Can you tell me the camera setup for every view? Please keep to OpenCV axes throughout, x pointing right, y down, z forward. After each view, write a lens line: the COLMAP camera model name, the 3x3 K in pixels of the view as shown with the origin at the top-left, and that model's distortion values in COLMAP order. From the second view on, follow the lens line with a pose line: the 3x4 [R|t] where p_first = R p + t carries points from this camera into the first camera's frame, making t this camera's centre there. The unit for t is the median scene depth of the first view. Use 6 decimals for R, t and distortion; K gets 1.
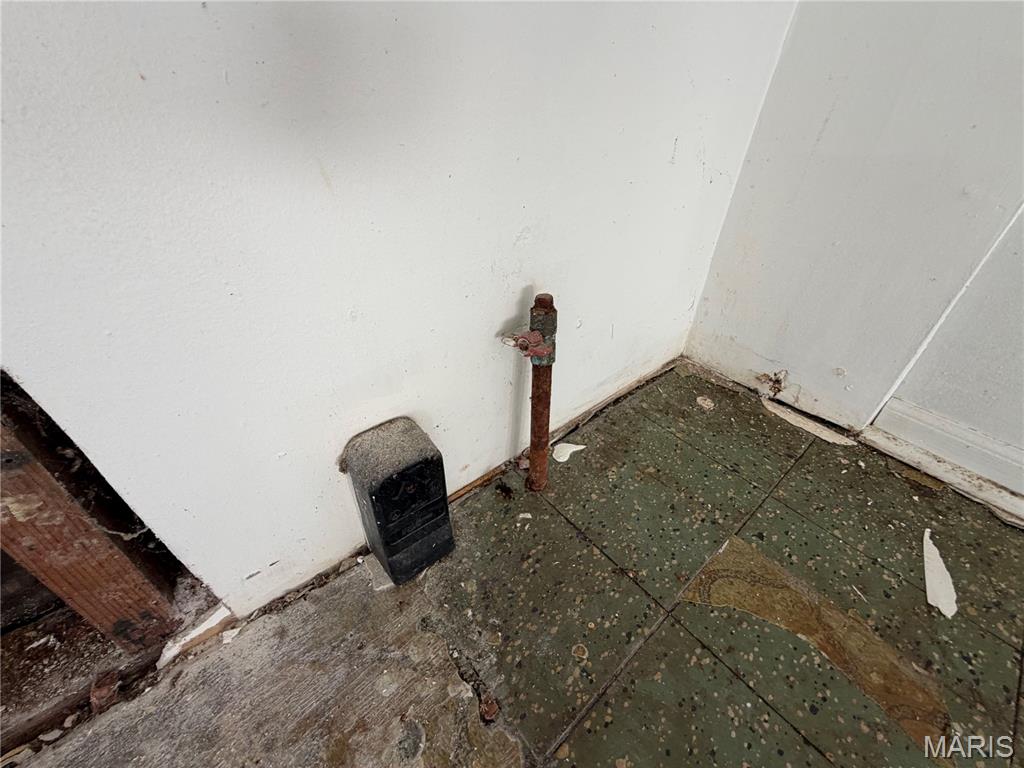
lens RADIAL K [[409.0, 0, 514.5], [0, 409.0, 389.3], [0, 0, 1]] dist [0.001219, -0.000377]
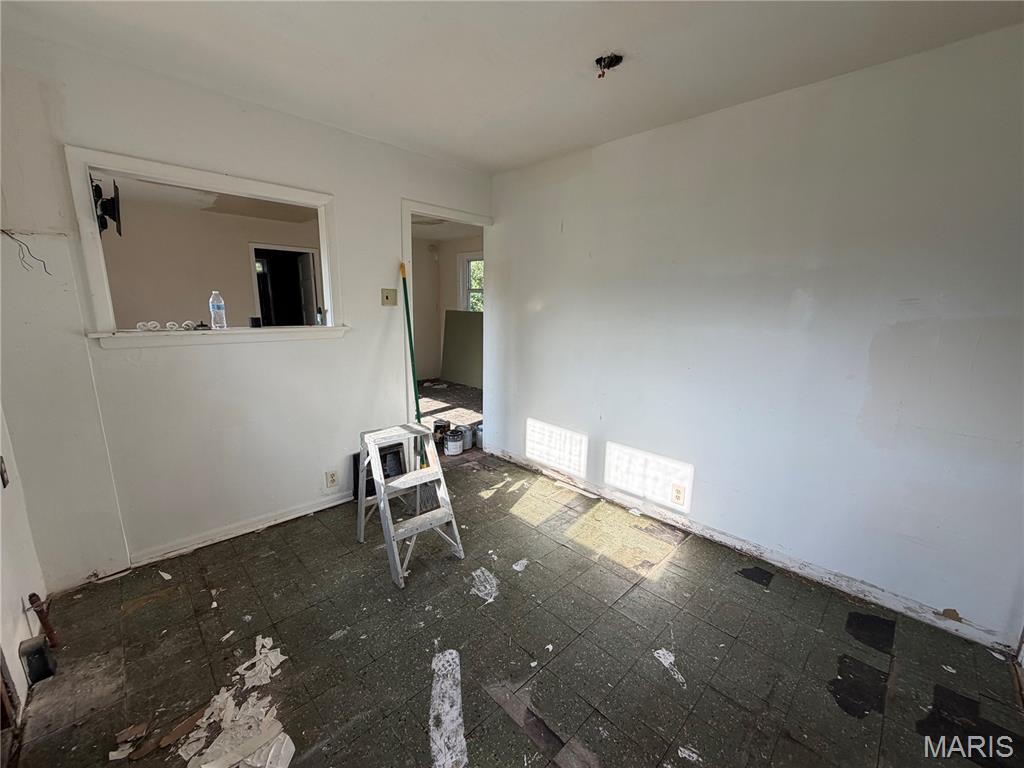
lens RADIAL K [[409.0, 0, 513.5], [0, 409.0, 384.4], [0, 0, 1]] dist [0.001219, -0.000377]
pose [[-0.058775, -0.233677, 0.970536, -2.308468], [0.581370, 0.782321, 0.223567, 0.004162], [-0.811513, 0.577381, 0.089872, -2.789877]]
